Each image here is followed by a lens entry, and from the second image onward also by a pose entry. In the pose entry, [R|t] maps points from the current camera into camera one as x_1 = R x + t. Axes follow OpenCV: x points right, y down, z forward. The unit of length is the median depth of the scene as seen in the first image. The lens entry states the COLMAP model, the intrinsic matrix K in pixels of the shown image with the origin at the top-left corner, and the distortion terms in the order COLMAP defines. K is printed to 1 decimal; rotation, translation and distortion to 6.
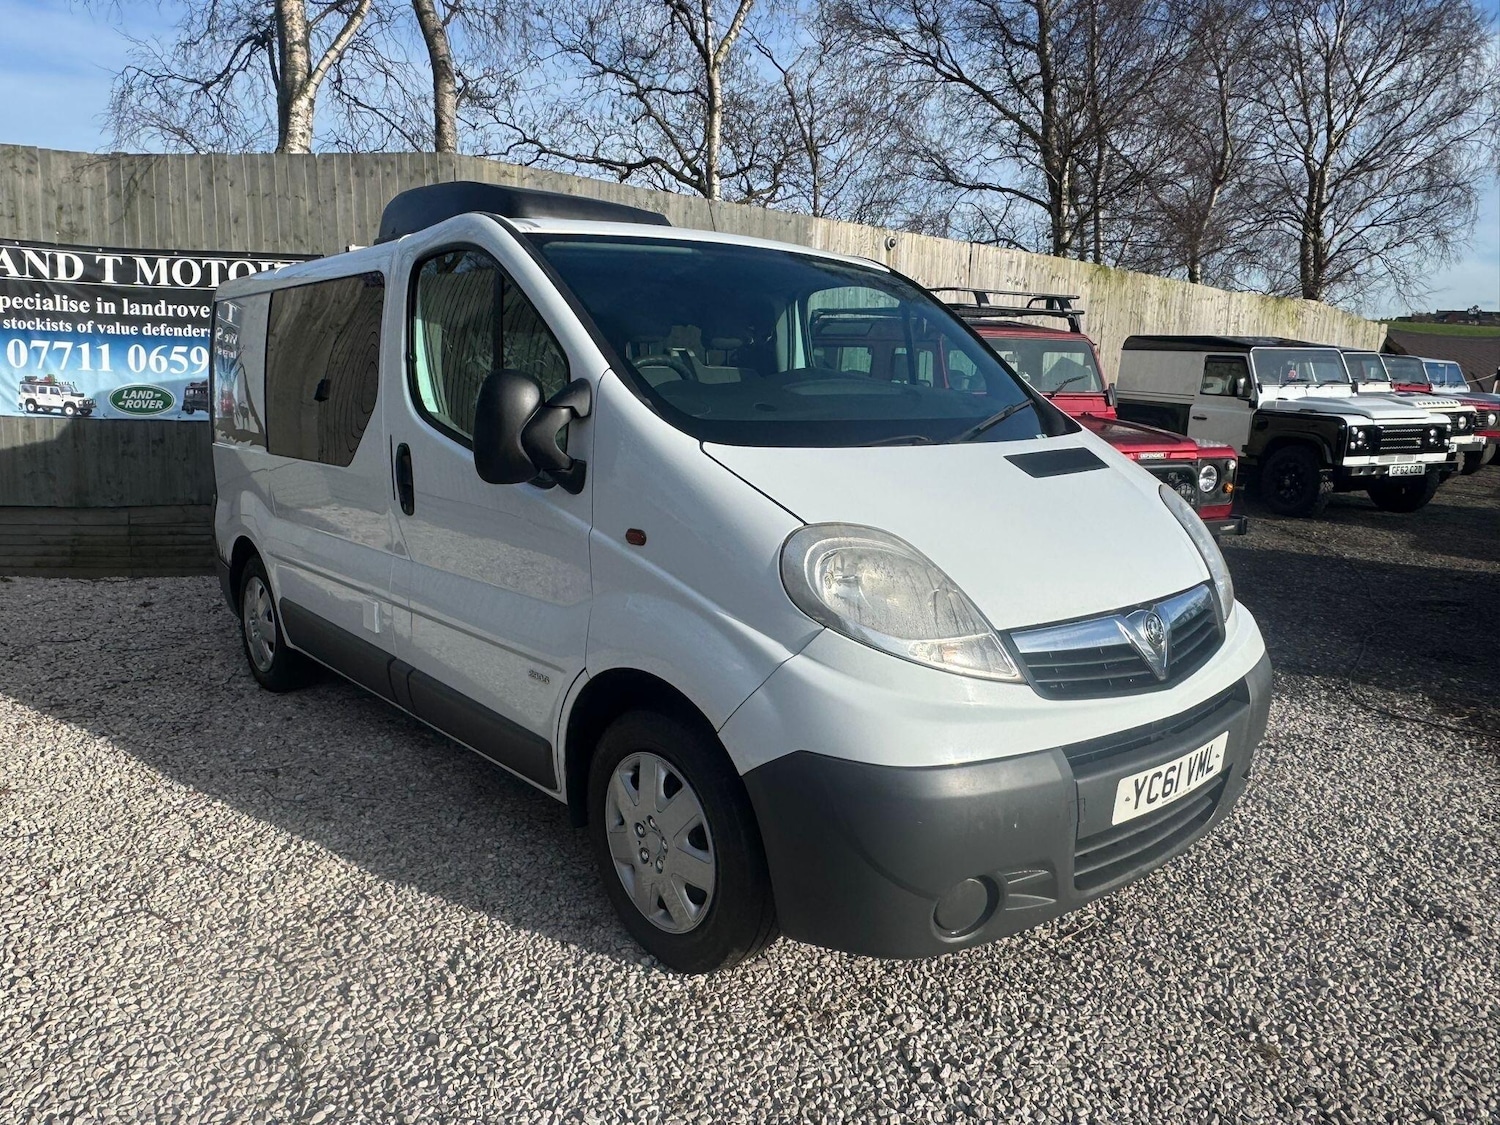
lens RADIAL K [[1080.2, 0, 754.6], [0, 1080.2, 565.5], [0, 0, 1]] dist [-0.001790, -0.000770]
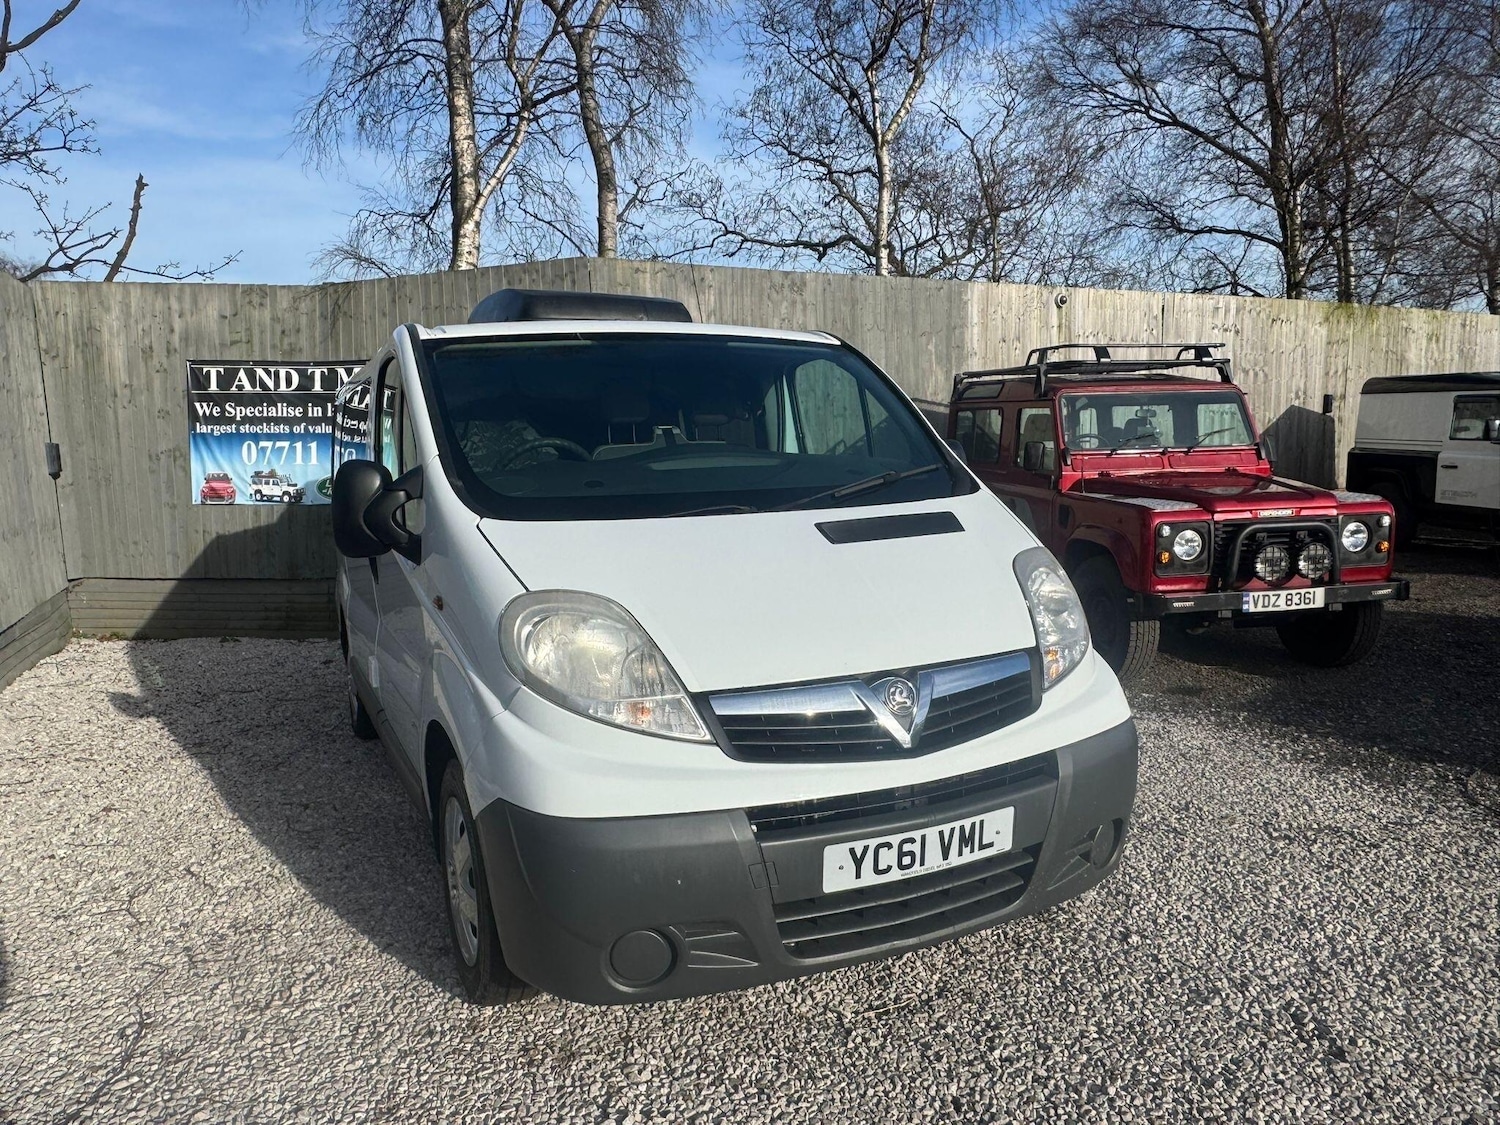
lens RADIAL K [[1080.2, 0, 727.8], [0, 1080.2, 565.5], [0, 0, 1]] dist [-0.001790, -0.000770]
pose [[0.957639, -0.011396, -0.287744, 0.341878], [-0.006546, 0.998097, -0.061316, 0.001306], [0.287895, 0.060602, 0.955742, 0.005345]]
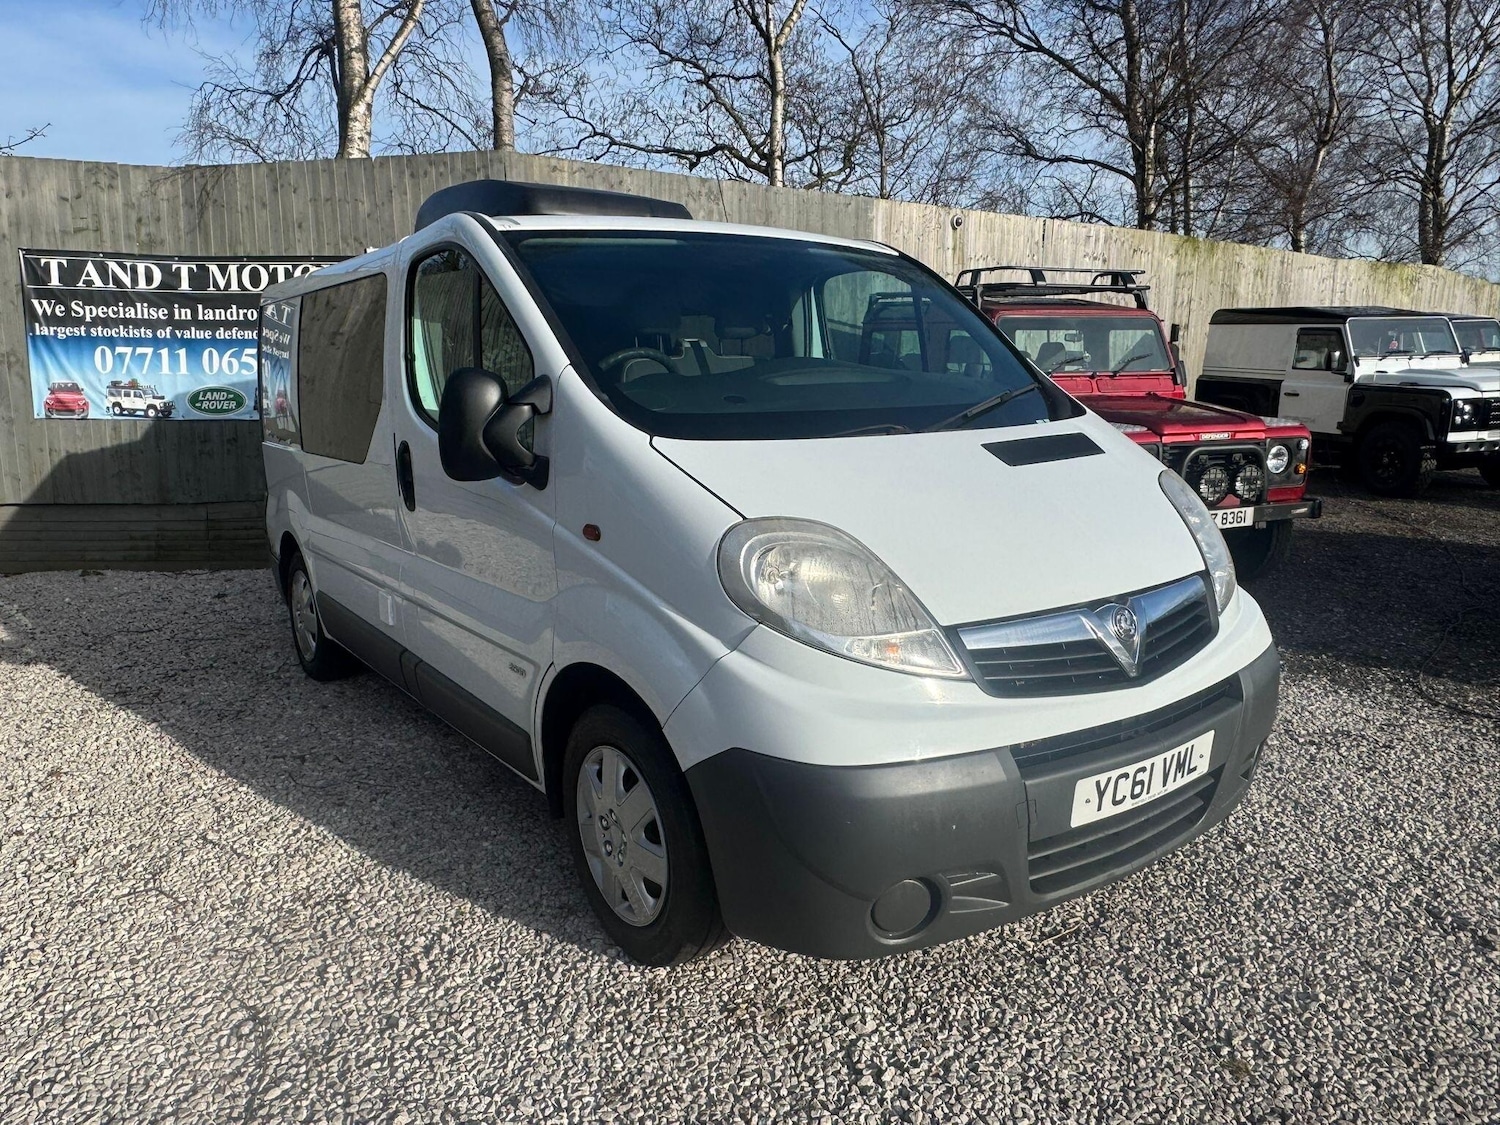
lens RADIAL K [[1080.2, 0, 740.7], [0, 1080.2, 572.1], [0, 0, 1]] dist [-0.001790, -0.000770]
pose [[0.994738, -0.005931, -0.102278, 0.088169], [0.007818, 0.999806, 0.018062, -0.004295], [0.102151, -0.018766, 0.994592, 0.010922]]
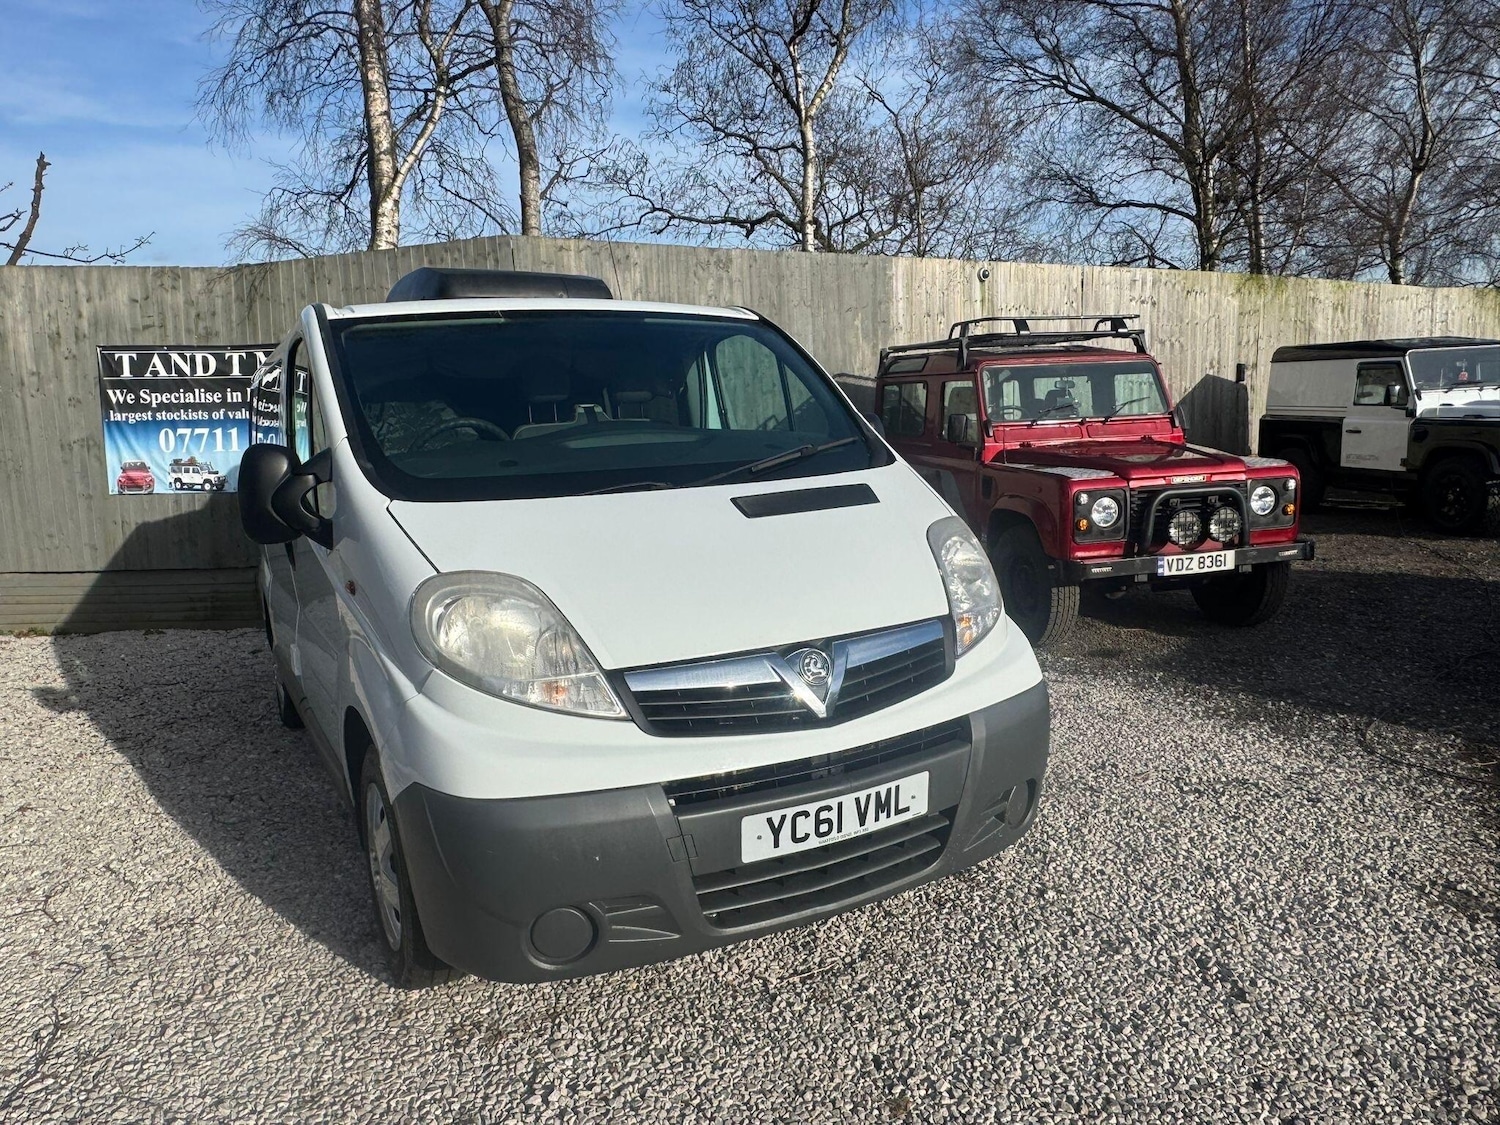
lens RADIAL K [[1068.1, 0, 731.7], [0, 1068.1, 572.5], [0, 0, 1]] dist [0.005586, -0.010210]
pose [[0.972216, -0.029381, -0.232236, 0.357598], [0.022233, 0.999197, -0.033338, 0.002372], [0.233029, 0.027249, 0.972088, 0.015264]]
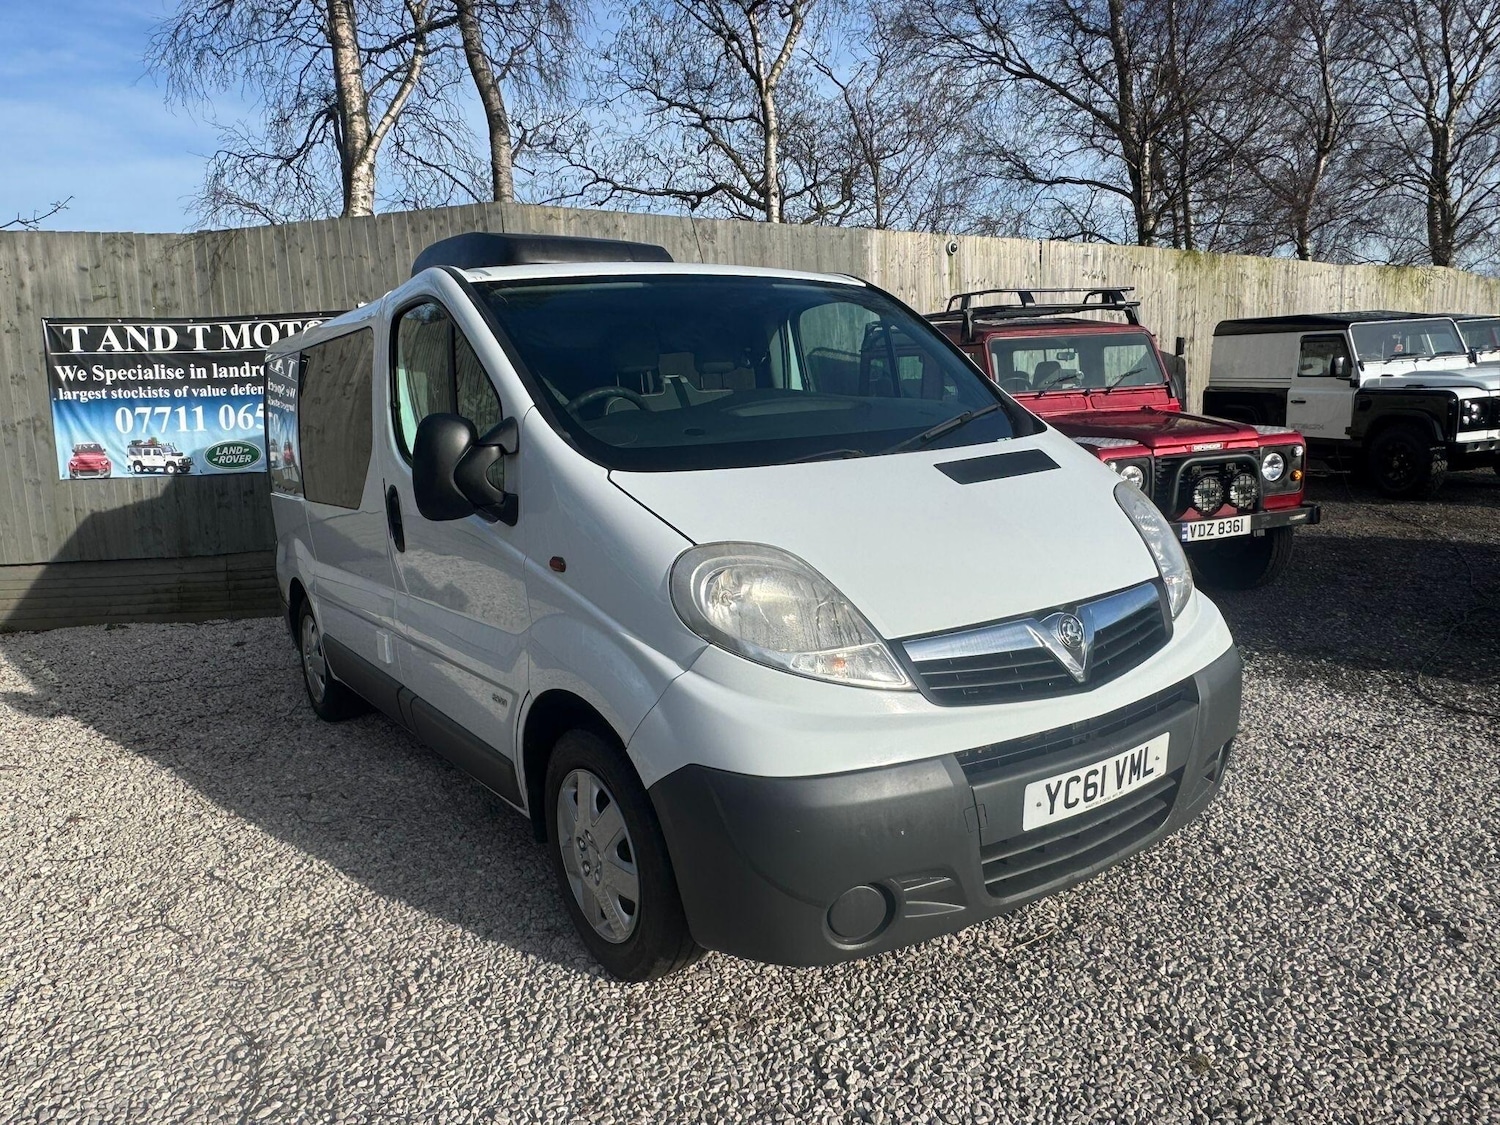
lens RADIAL K [[1080.2, 0, 737.1], [0, 1080.2, 566.9], [0, 0, 1]] dist [-0.001790, -0.000770]
pose [[0.990166, -0.049792, -0.130737, 0.135632], [0.047994, 0.998705, -0.016869, 0.001805], [0.131408, 0.010429, 0.991274, -0.012173]]
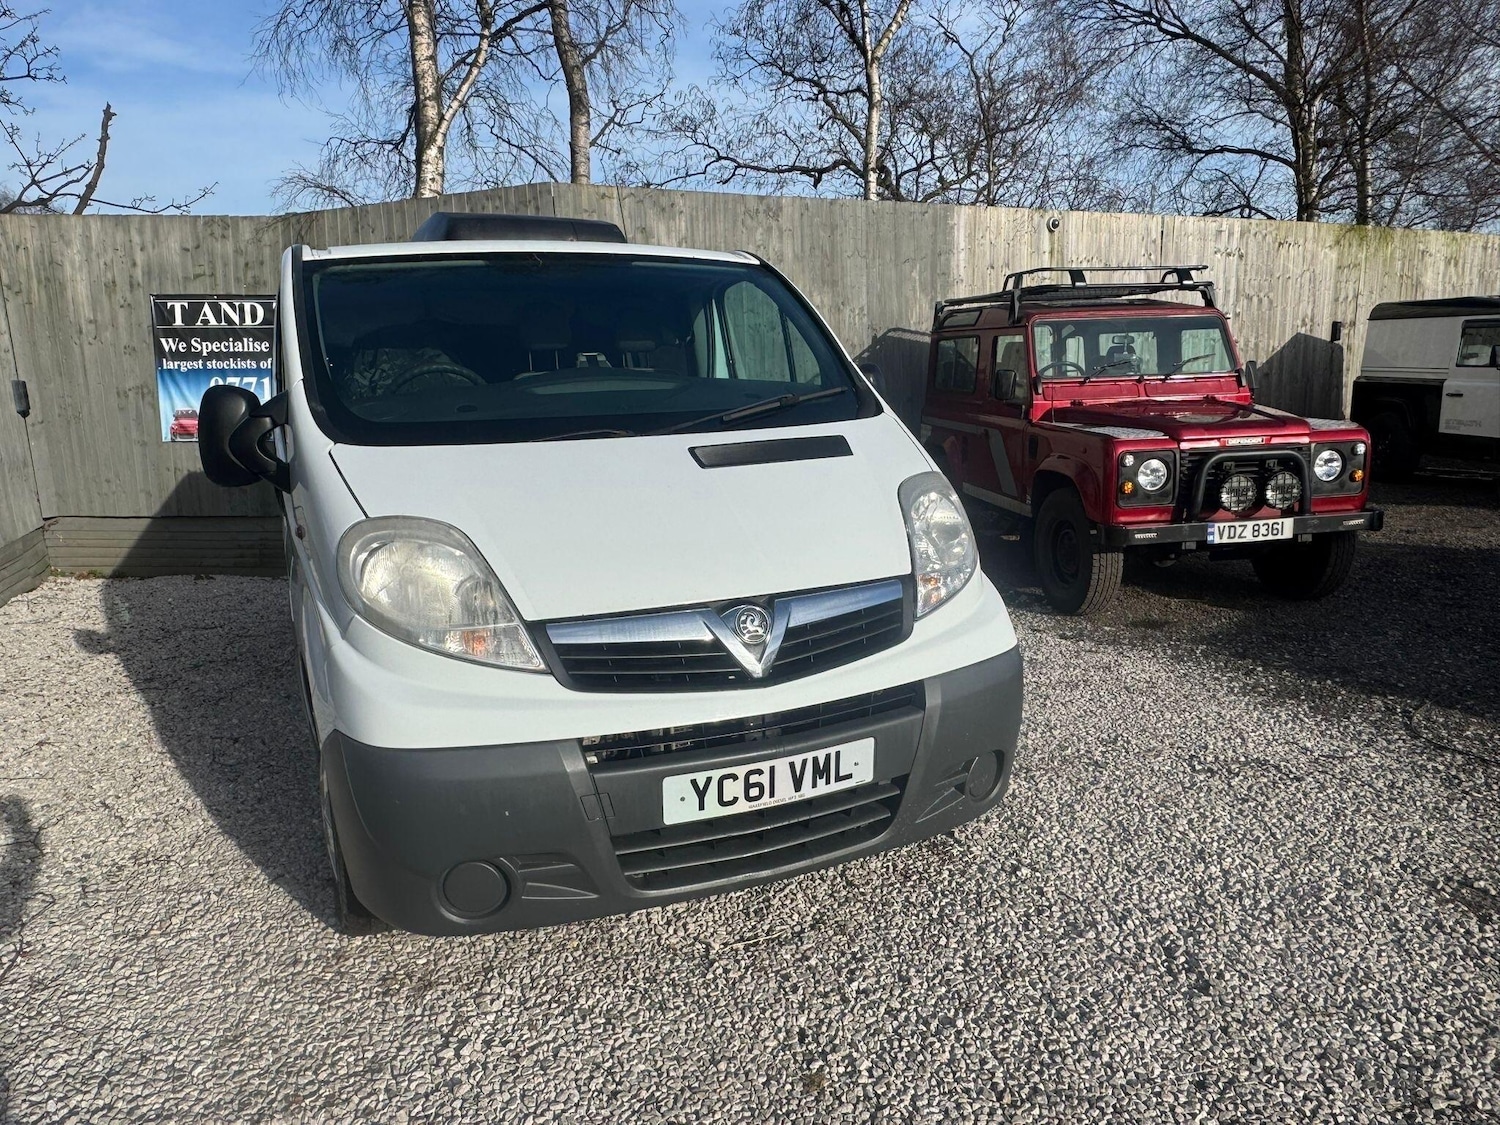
lens RADIAL K [[1080.2, 0, 727.2], [0, 1080.2, 574.9], [0, 0, 1]] dist [-0.001790, -0.000770]
pose [[0.951046, 0.003537, -0.309028, 0.436059], [-0.002429, 0.999989, 0.003970, 0.008175], [0.309039, -0.003025, 0.951045, 0.061804]]
